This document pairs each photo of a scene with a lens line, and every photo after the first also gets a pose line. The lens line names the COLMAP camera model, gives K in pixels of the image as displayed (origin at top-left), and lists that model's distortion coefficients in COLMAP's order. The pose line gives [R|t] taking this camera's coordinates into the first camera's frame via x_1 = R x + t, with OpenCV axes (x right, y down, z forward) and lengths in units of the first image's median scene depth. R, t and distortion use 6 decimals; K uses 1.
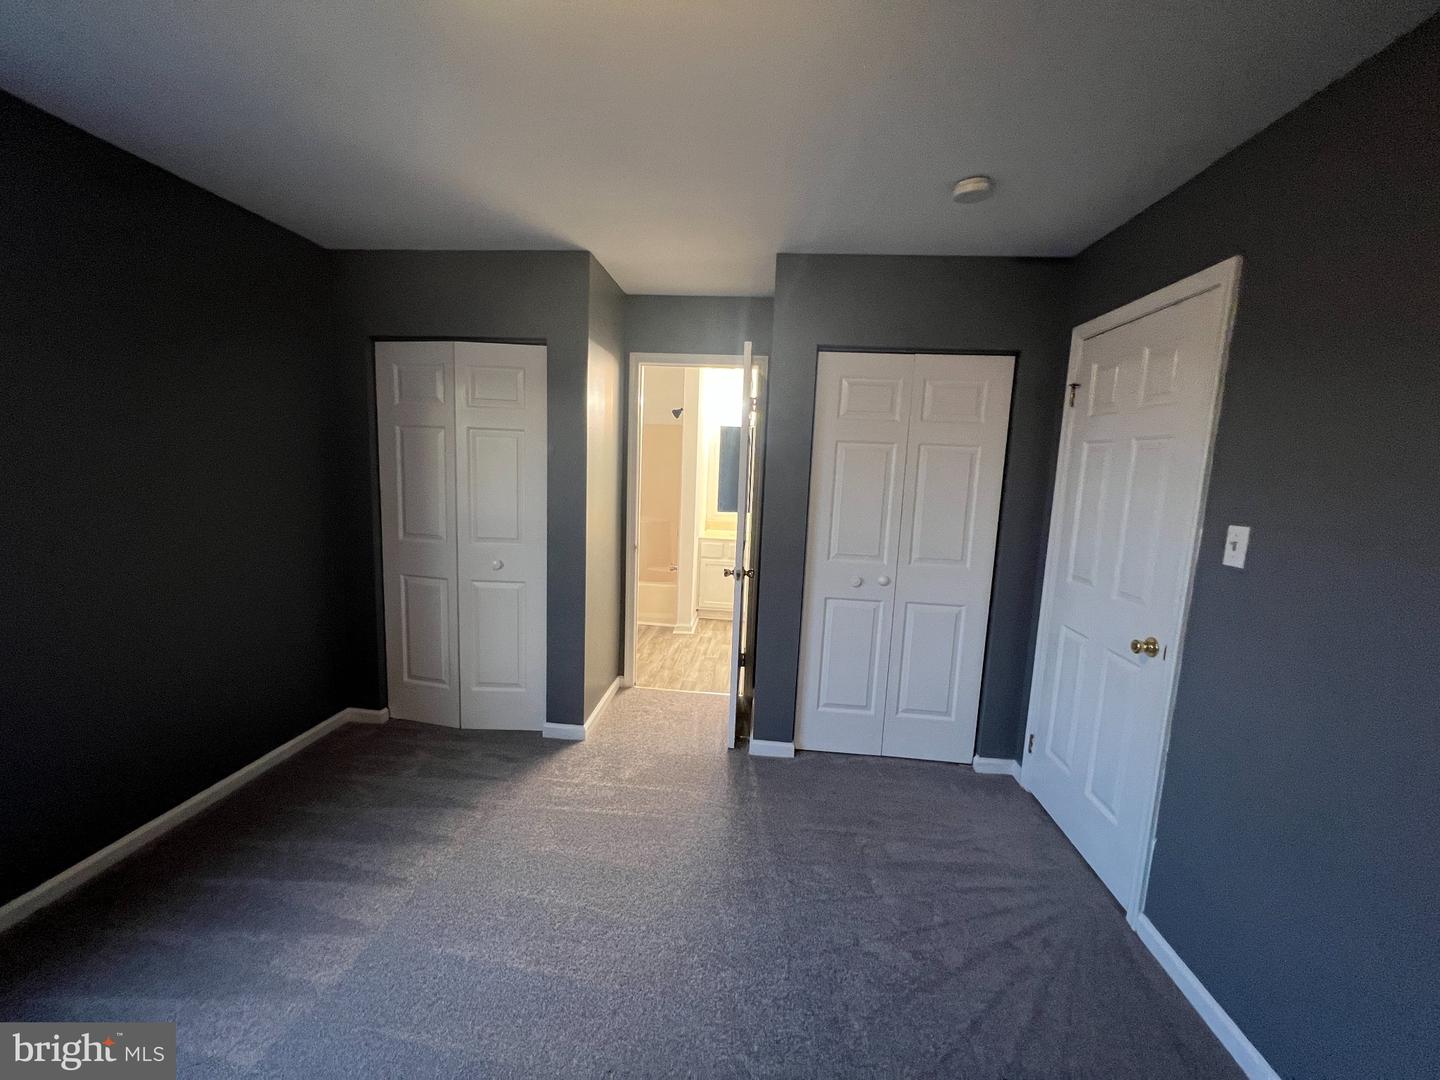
lens RADIAL K [[580.6, 0, 720.0], [0, 580.6, 540.0], [0, 0, 1]] dist [-0.001013, 0.000178]
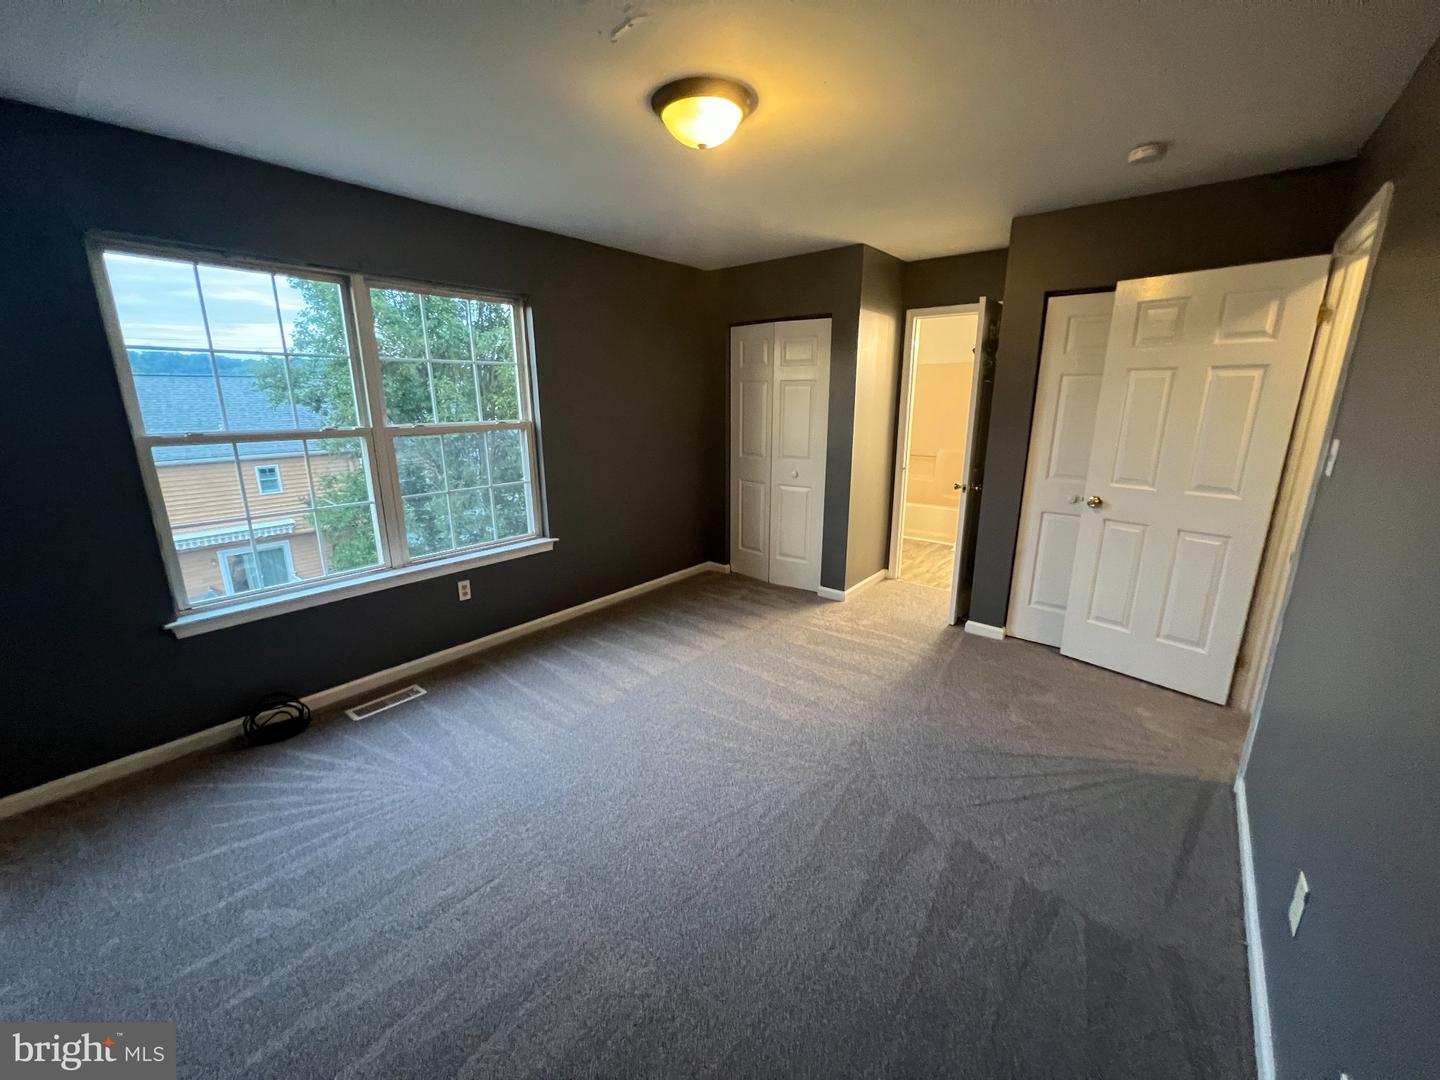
lens RADIAL K [[580.6, 0, 720.0], [0, 580.6, 540.0], [0, 0, 1]] dist [-0.001013, 0.000178]
pose [[0.827618, 0.095823, -0.553052, 0.291787], [-0.039178, 0.992778, 0.113384, 0.048194], [0.559923, -0.072172, 0.825395, -0.335247]]
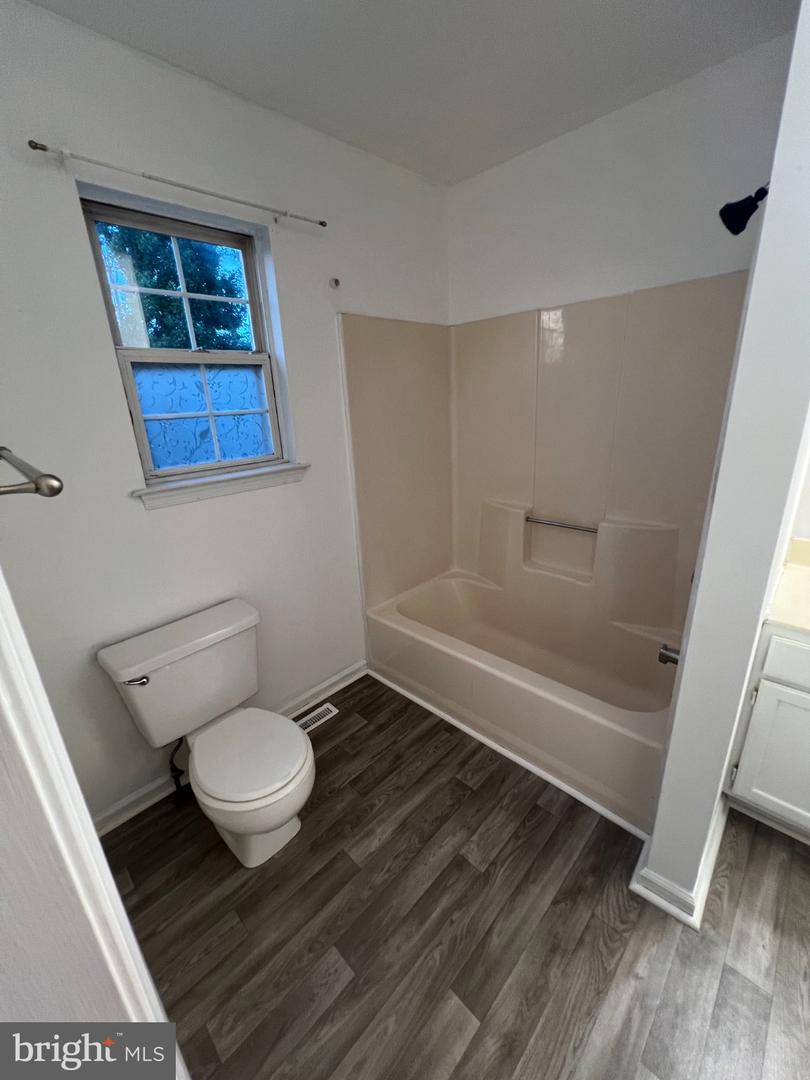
lens RADIAL K [[435.4, 0, 405.0], [0, 435.4, 540.0], [0, 0, 1]] dist [-0.001013, 0.000178]
pose [[0.768247, 0.127174, -0.627394, -0.078985], [-0.008829, 0.982080, 0.188258, -0.165011], [0.640092, -0.139089, 0.755603, 1.253336]]
